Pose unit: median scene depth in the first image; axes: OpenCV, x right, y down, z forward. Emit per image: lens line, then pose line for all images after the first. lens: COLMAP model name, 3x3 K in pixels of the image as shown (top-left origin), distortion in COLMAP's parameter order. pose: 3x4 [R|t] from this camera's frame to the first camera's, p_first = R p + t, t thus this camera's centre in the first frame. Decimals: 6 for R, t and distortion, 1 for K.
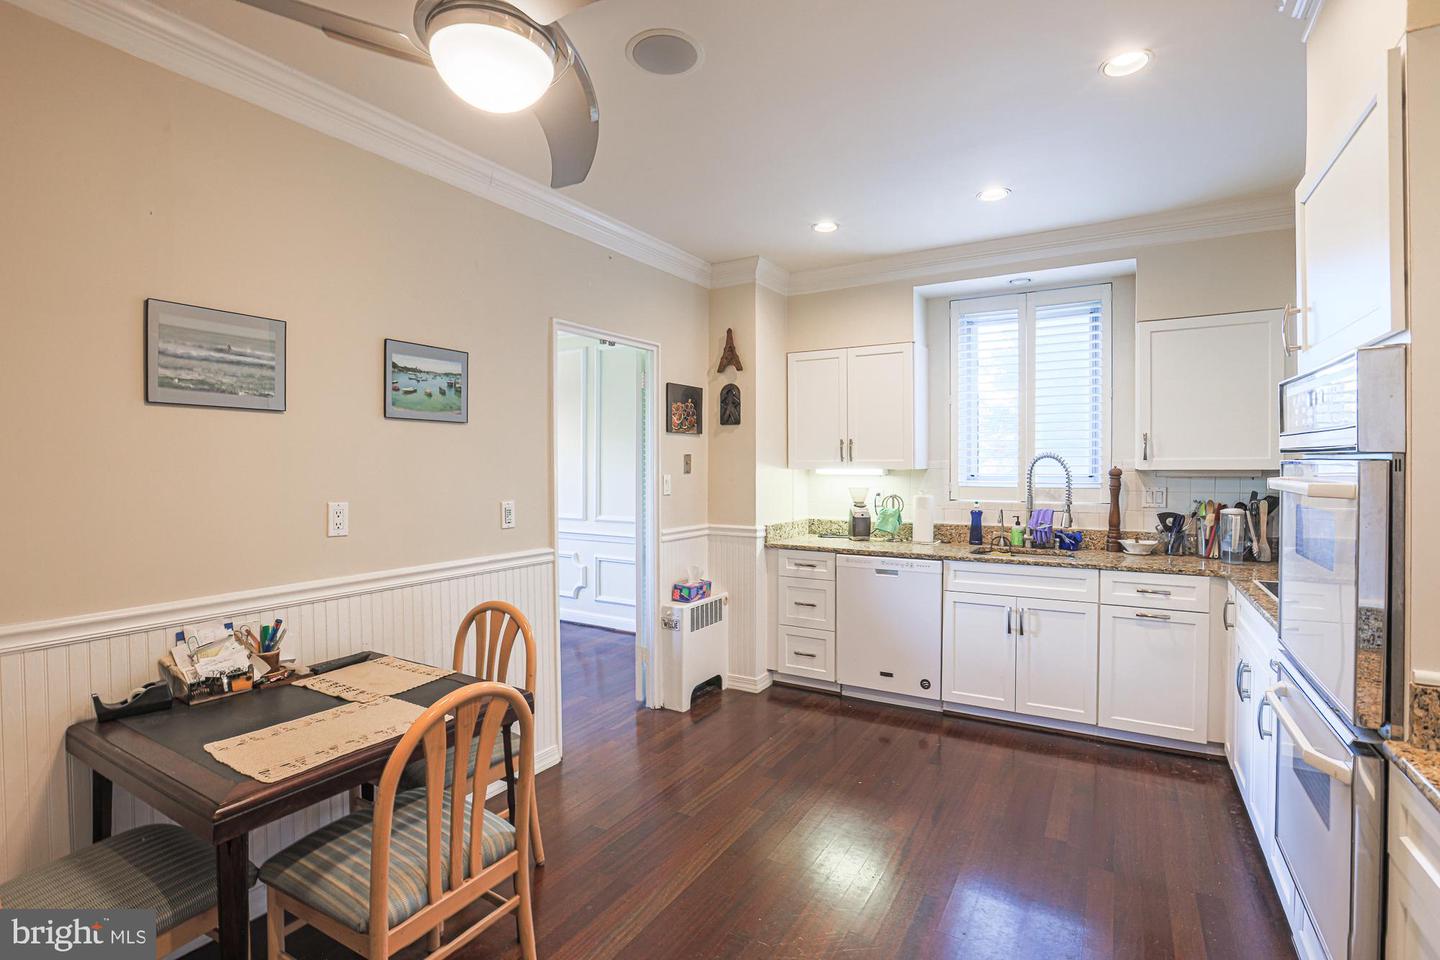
lens RADIAL K [[697.7, 0, 720.0], [0, 697.7, 480.0], [0, 0, 1]] dist [-0.069026, 0.062151]
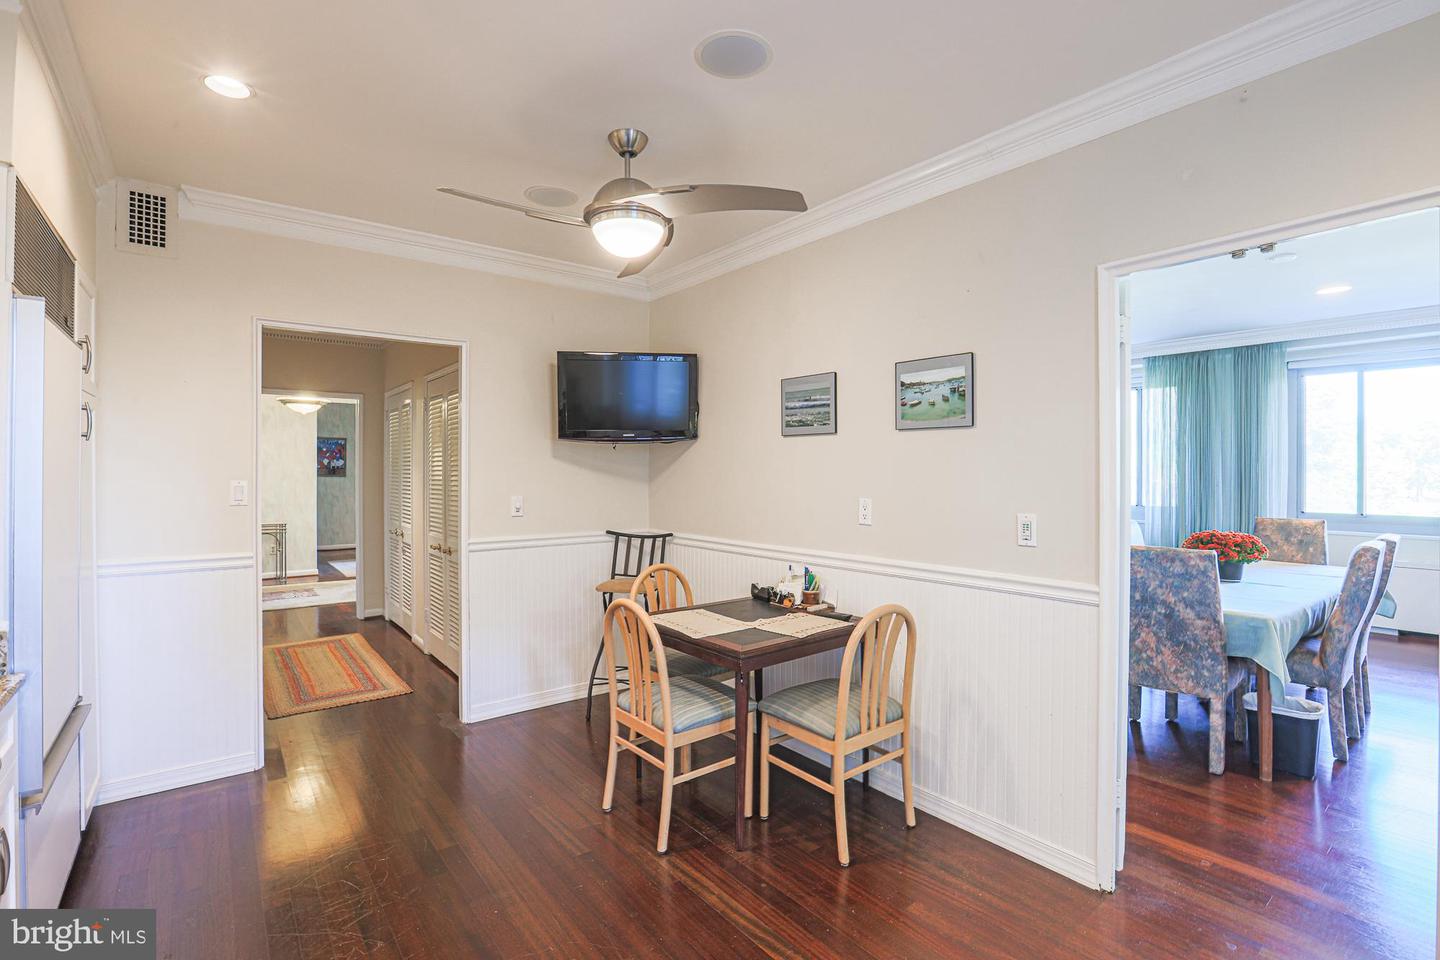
lens RADIAL K [[643.2, 0, 720.0], [0, 643.2, 480.0], [0, 0, 1]] dist [-0.078060, 0.040934]
pose [[-0.342114, 0.014924, -0.939540, 0.436317], [-0.018389, 0.999576, 0.022574, -0.016438], [0.939478, 0.025000, -0.341695, 0.737360]]
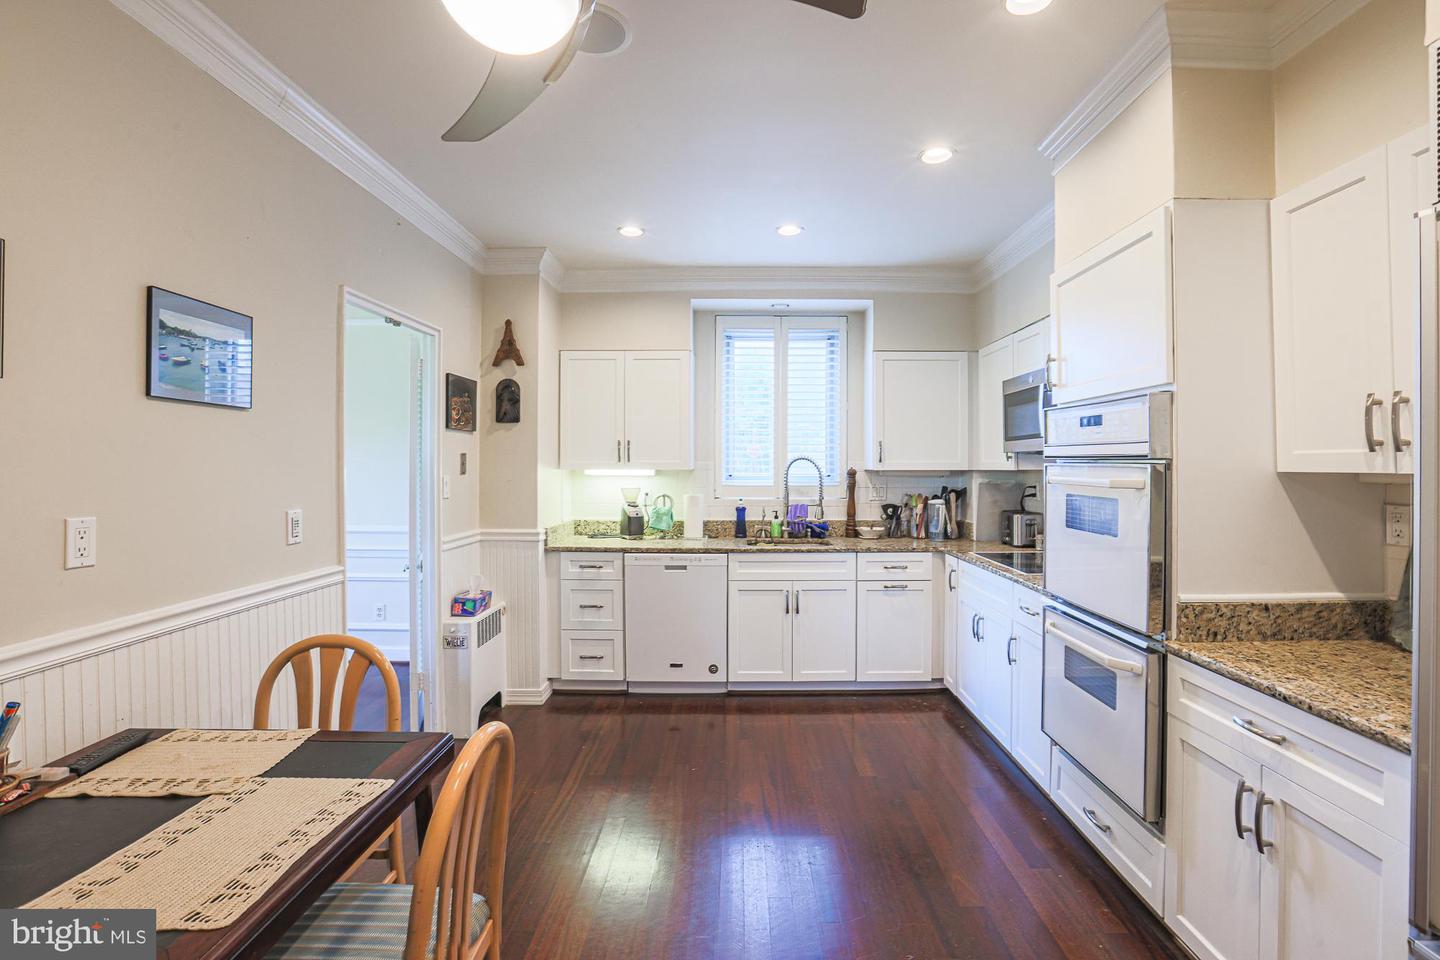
lens RADIAL K [[686.9, 0, 736.5], [0, 686.9, 472.2], [0, 0, 1]] dist [-0.051769, 0.024989]
pose [[0.857487, -0.001392, 0.514503, -0.216638], [0.007991, 0.999912, -0.010613, 0.000072], [-0.514443, 0.013211, 0.857423, 0.061486]]
